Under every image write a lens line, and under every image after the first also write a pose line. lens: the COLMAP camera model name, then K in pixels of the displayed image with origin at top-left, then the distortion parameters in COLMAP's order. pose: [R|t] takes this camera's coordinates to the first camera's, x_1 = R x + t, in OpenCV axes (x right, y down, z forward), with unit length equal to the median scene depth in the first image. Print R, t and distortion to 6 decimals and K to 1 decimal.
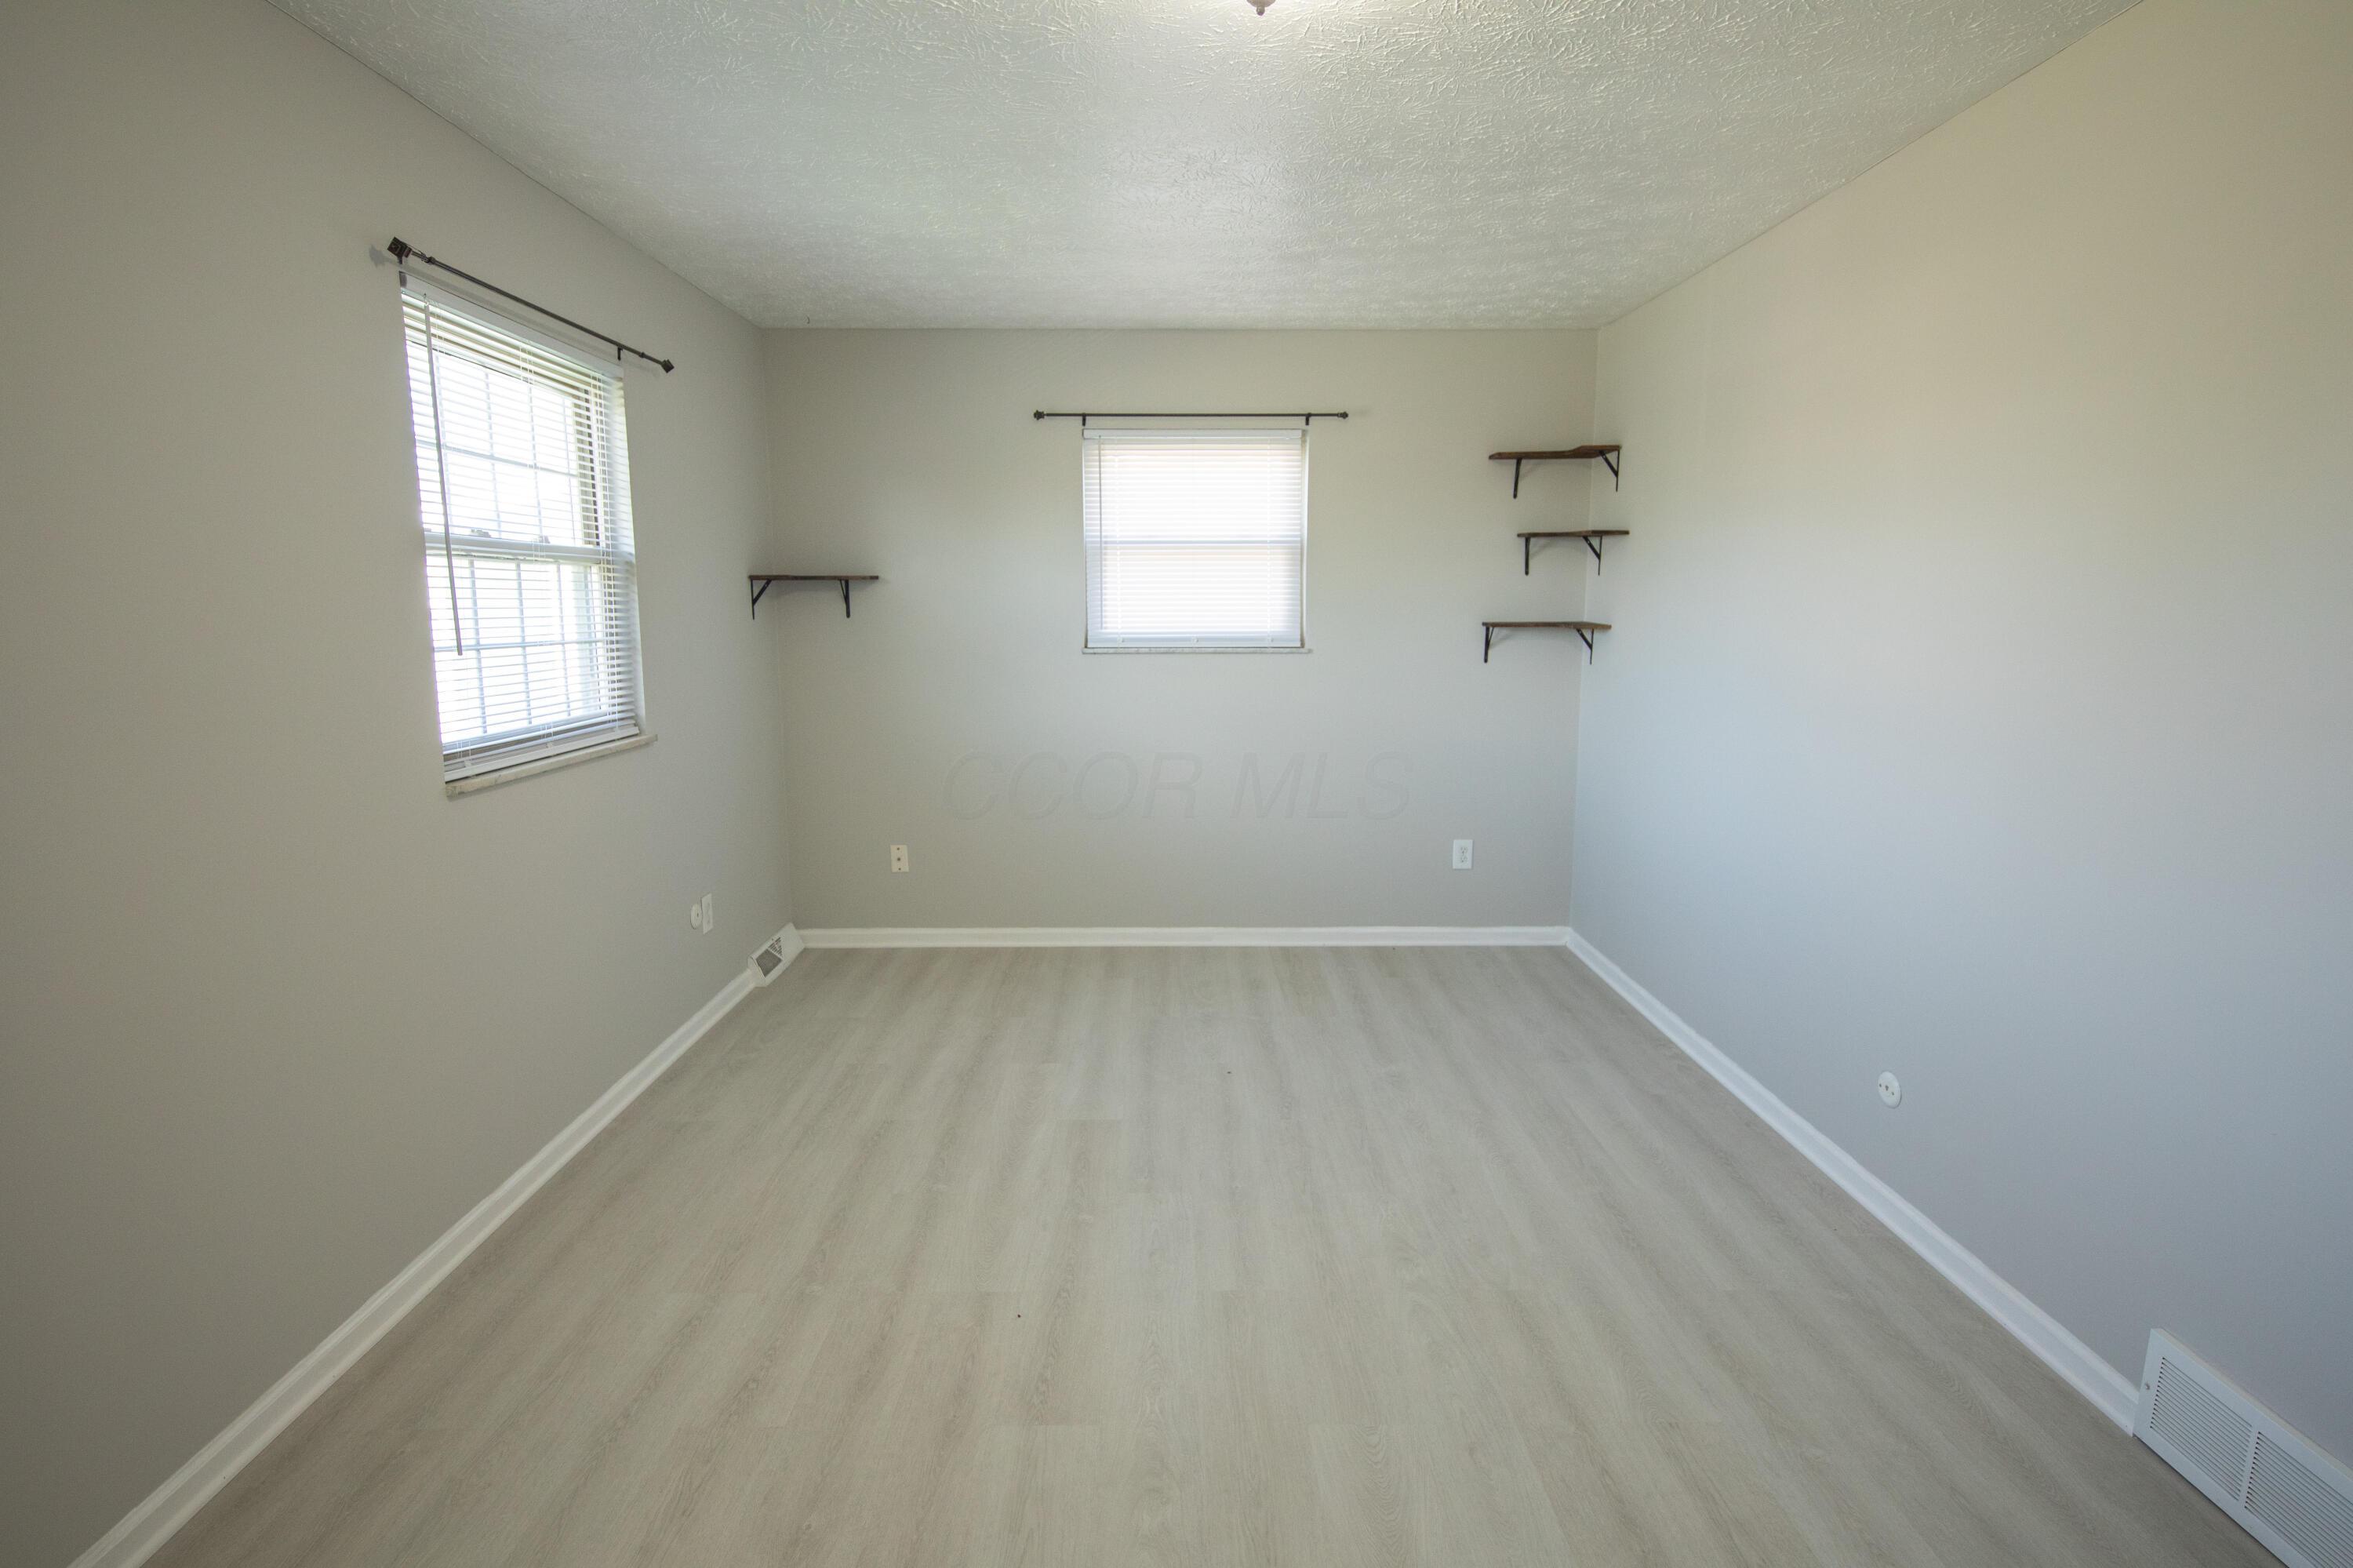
lens RADIAL K [[1174.2, 0, 1176.5], [0, 1174.2, 784.0], [0, 0, 1]] dist [0.008561, -0.000070]
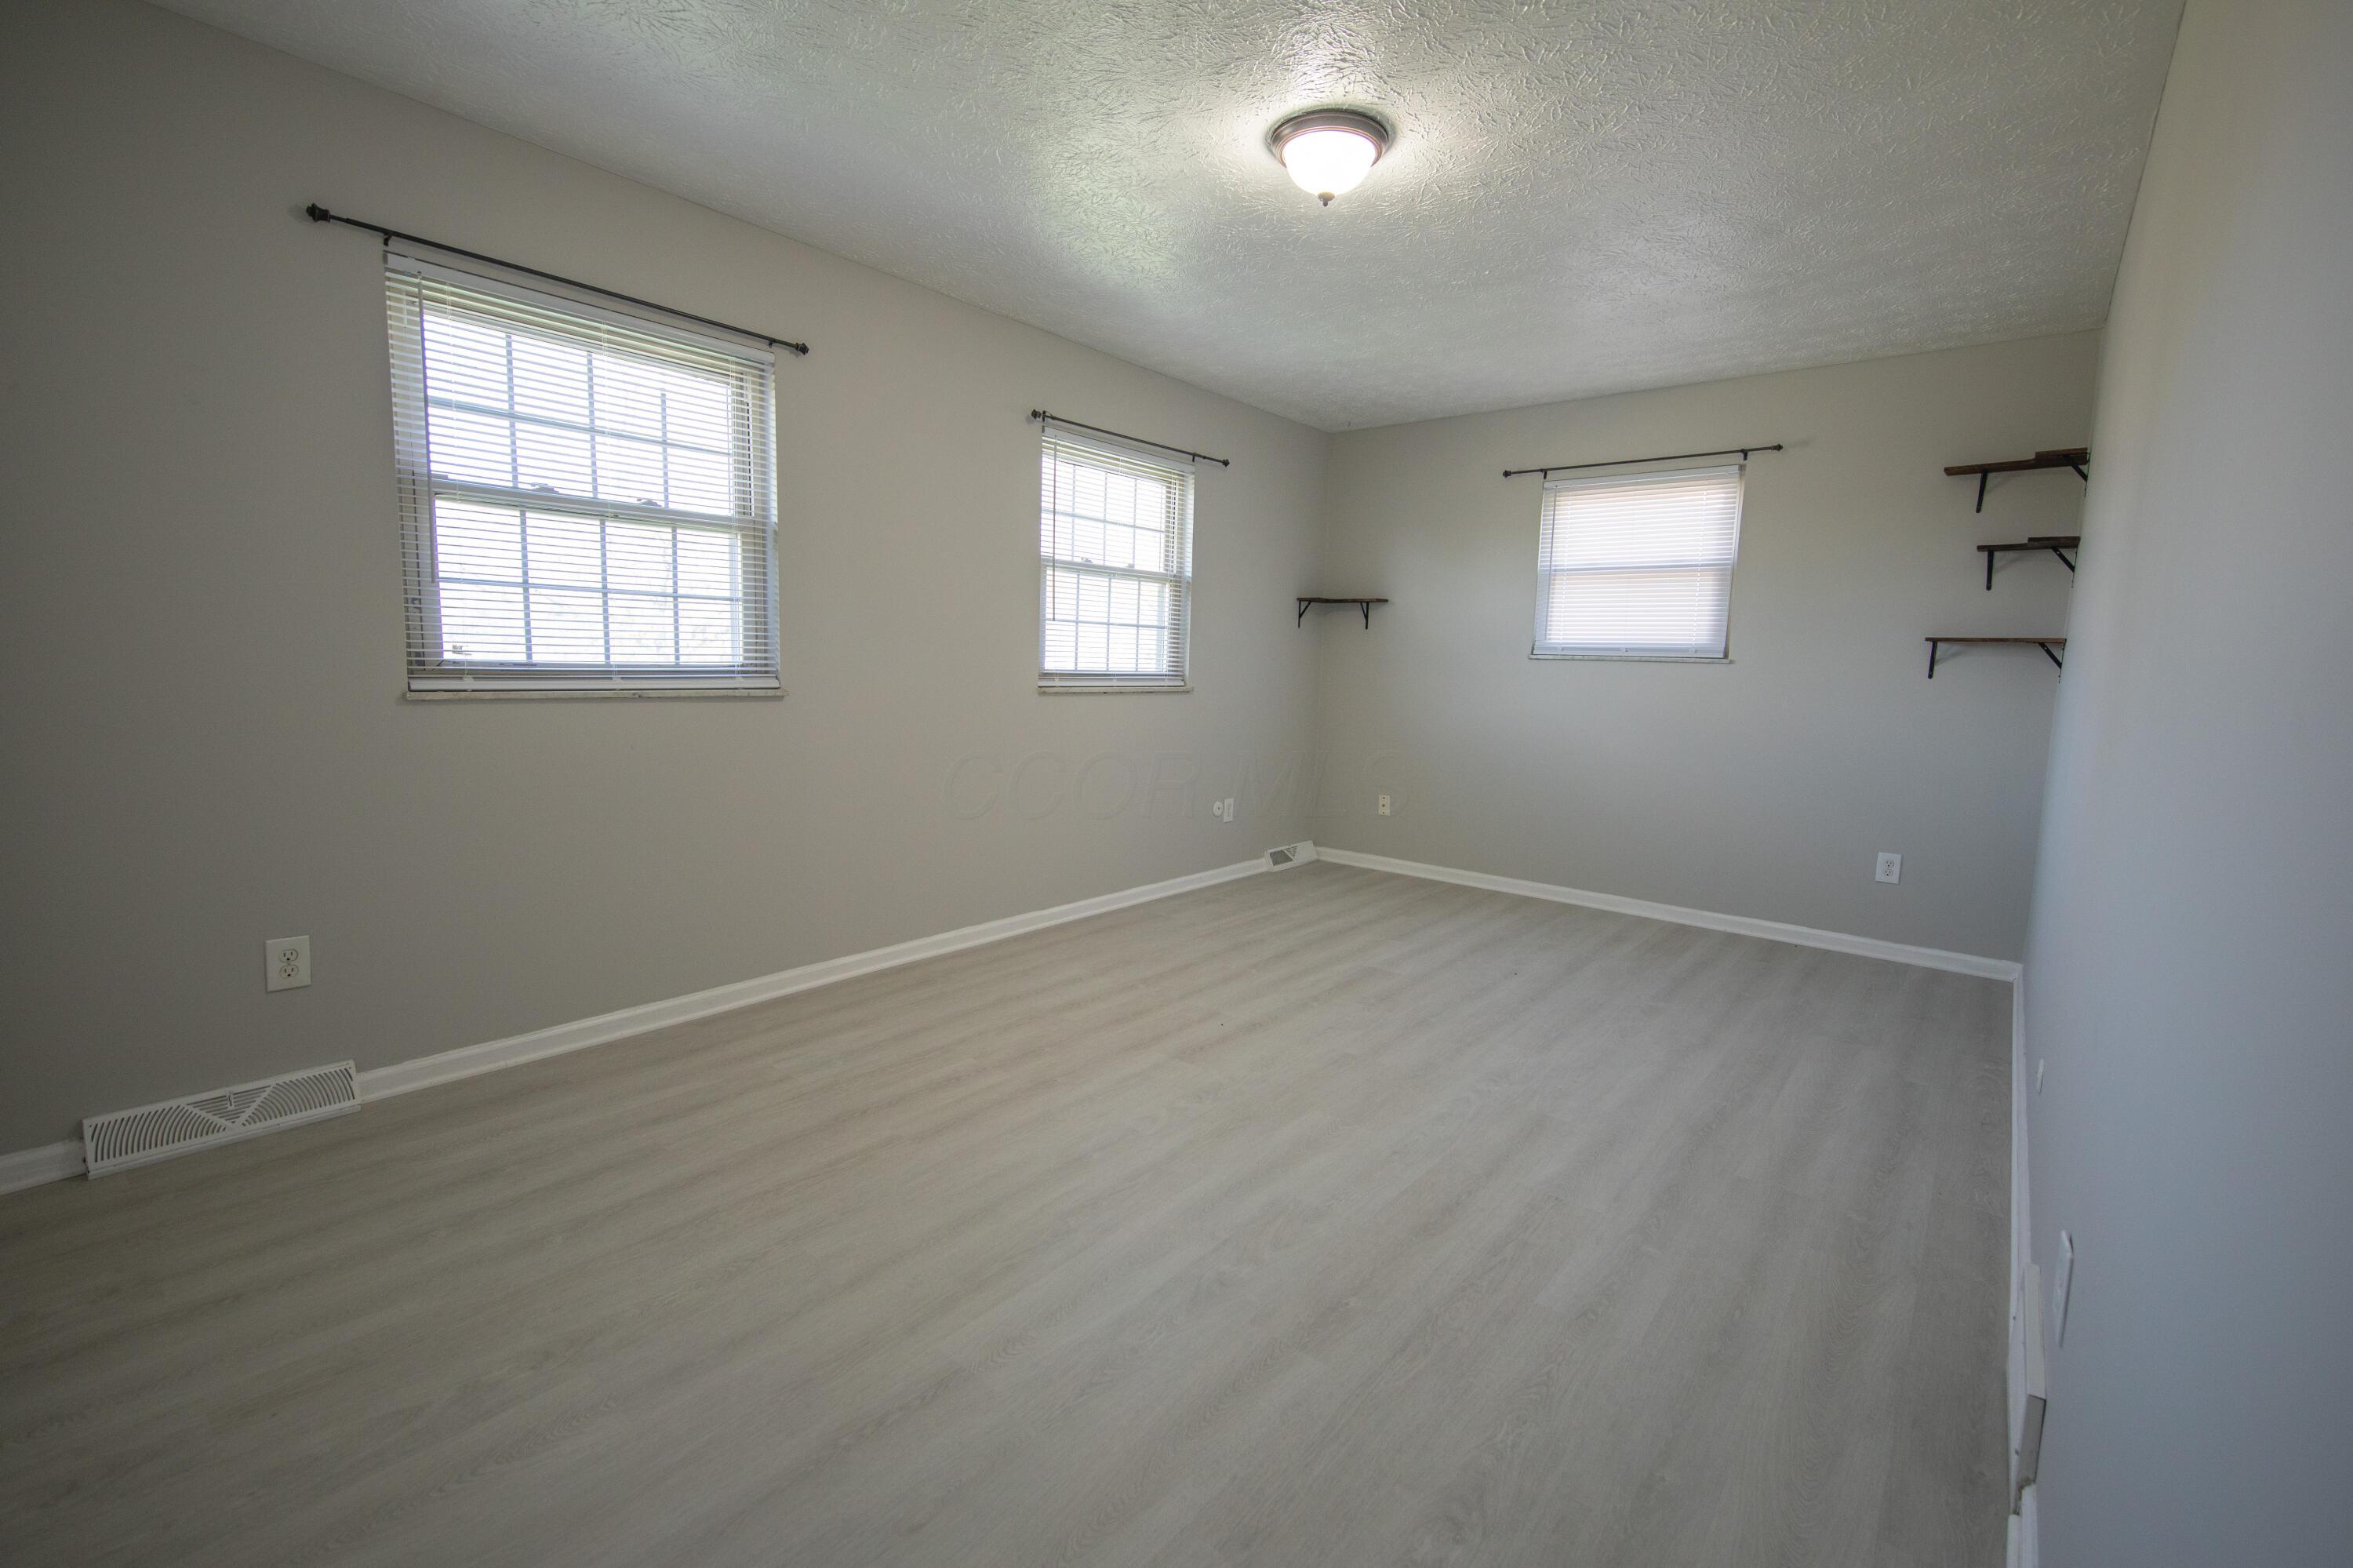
lens RADIAL K [[997.8, 0, 1176.5], [0, 997.8, 784.0], [0, 0, 1]] dist [0.019181, -0.012261]
pose [[0.765289, 0.105304, -0.635014, 0.347048], [-0.128645, 0.991646, 0.009407, 0.064701], [0.630700, 0.074493, 0.772443, -0.063350]]
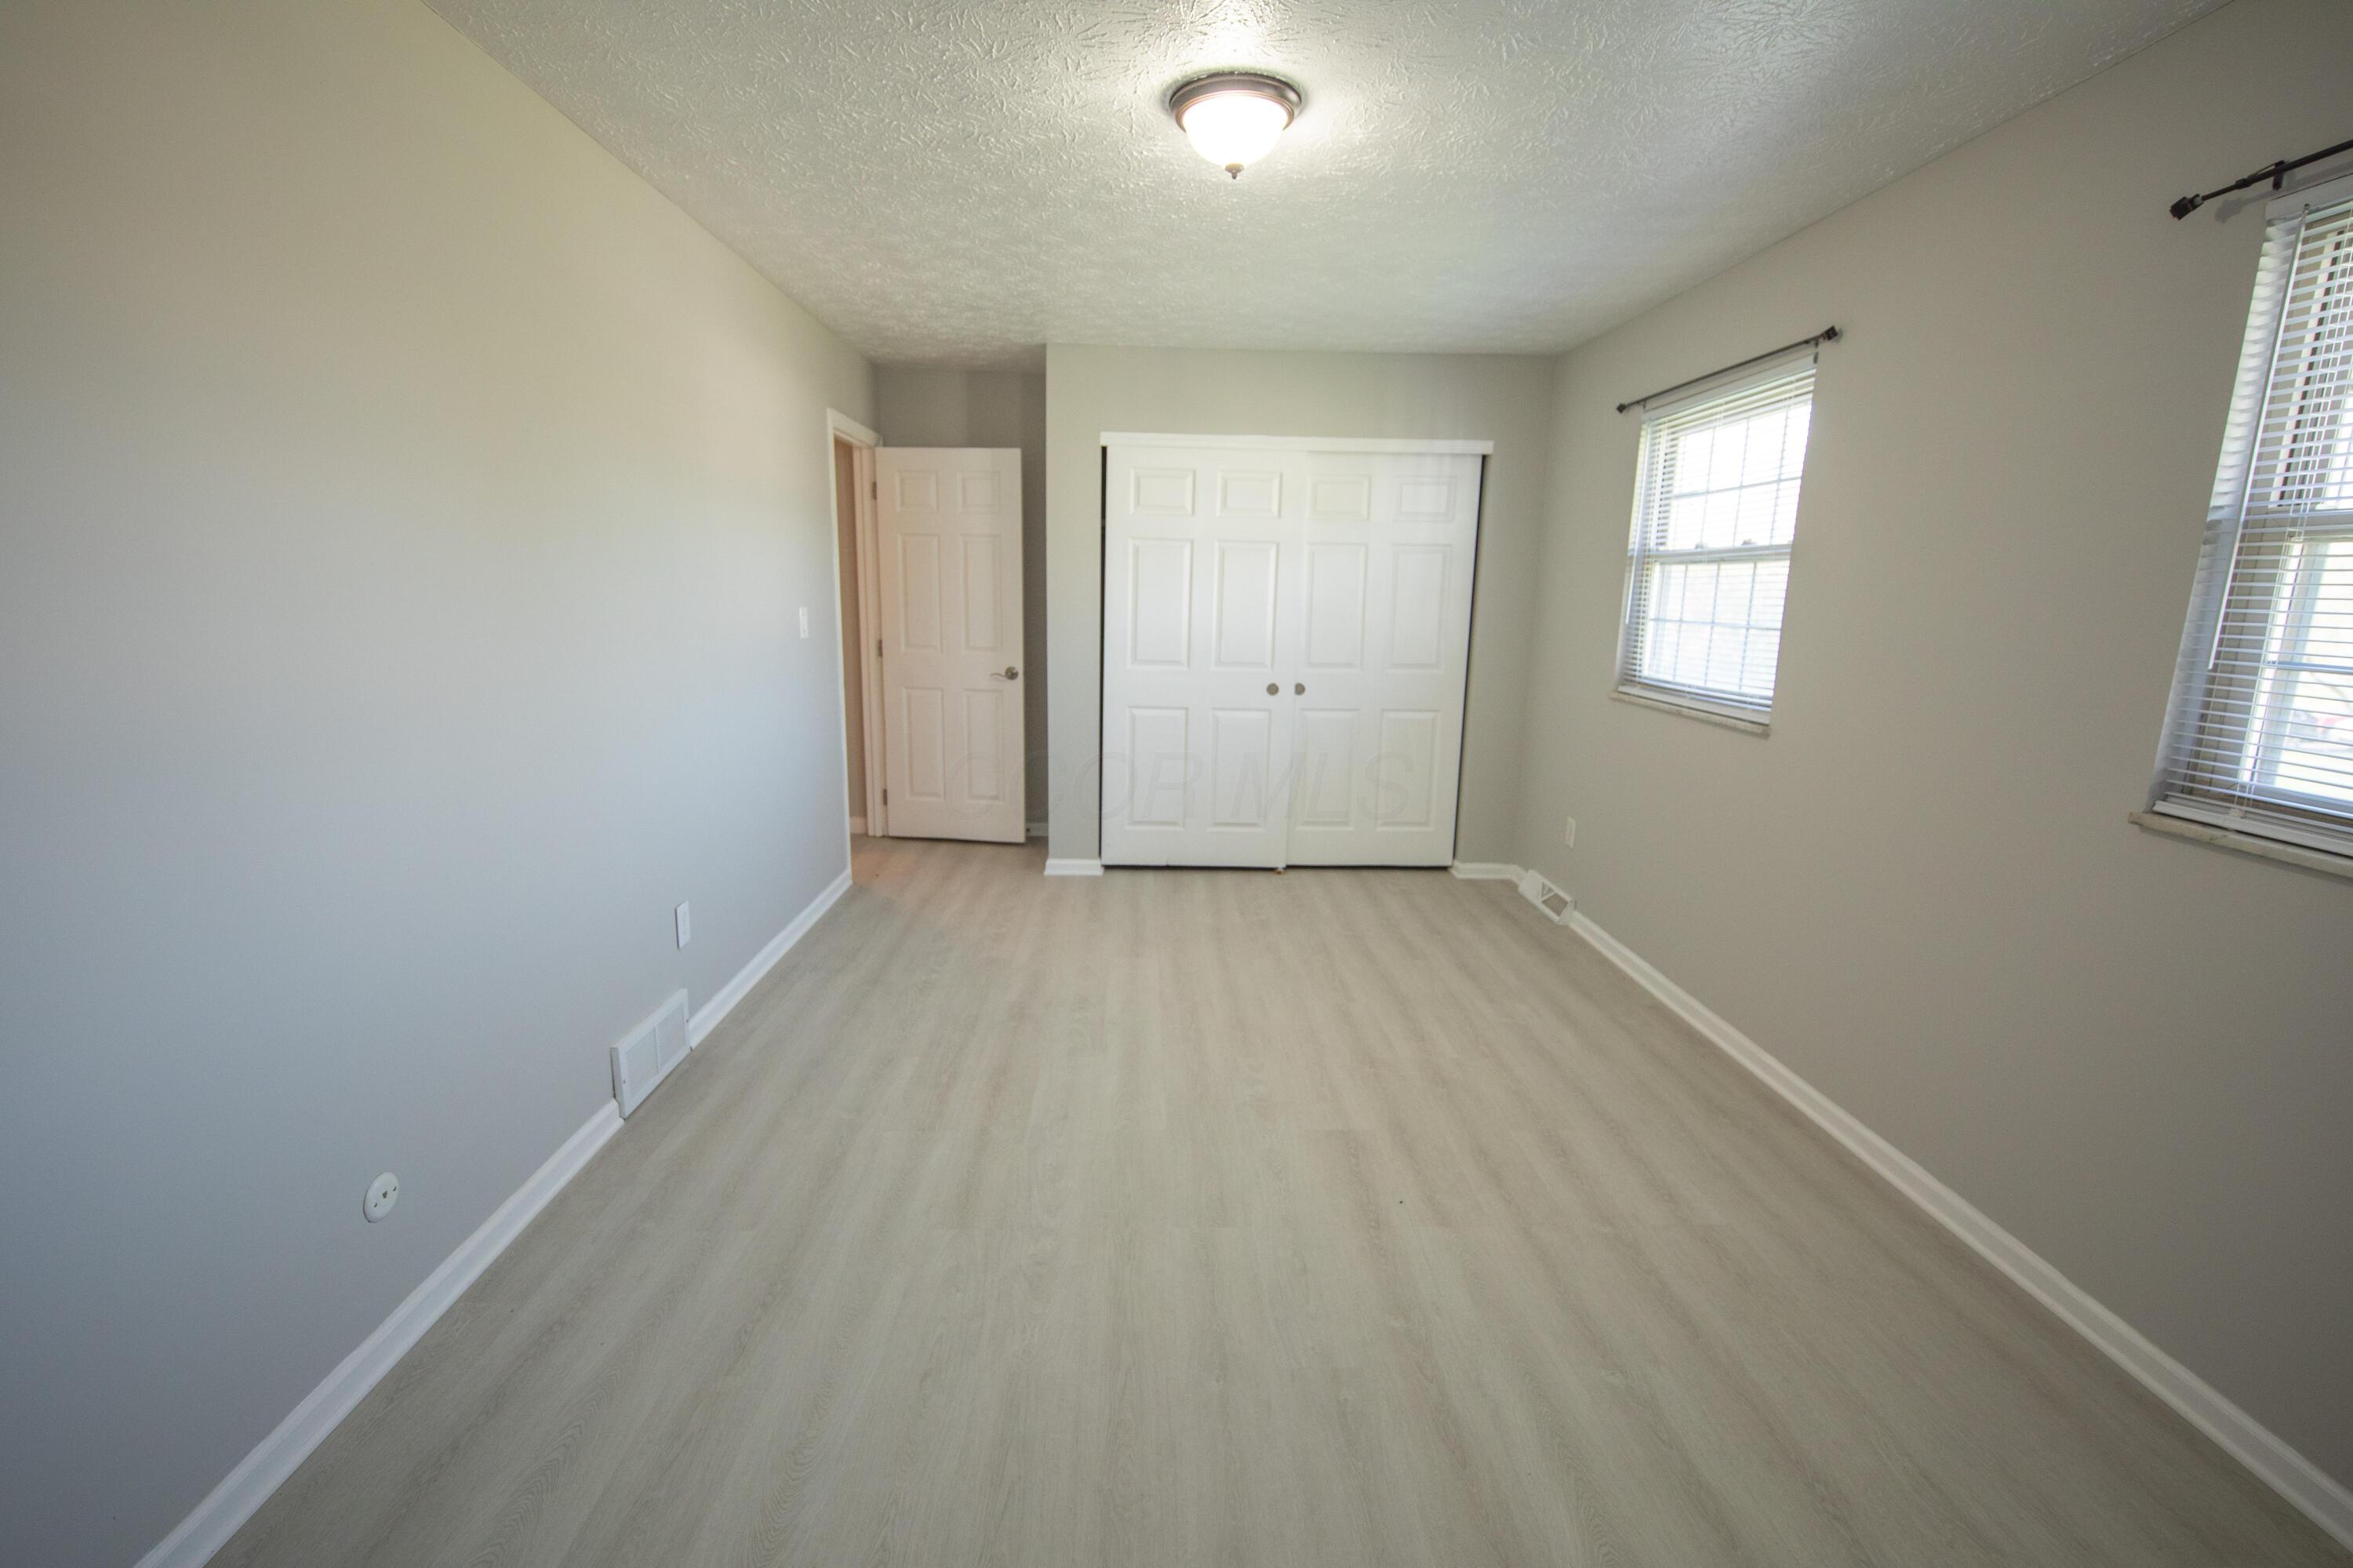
lens RADIAL K [[997.8, 0, 1176.5], [0, 997.8, 784.0], [0, 0, 1]] dist [0.019181, -0.012261]
pose [[-0.999441, -0.014569, -0.030074, 0.066586], [-0.023998, 0.939202, 0.342526, -0.144279], [0.023255, 0.343056, -0.939027, 0.950241]]
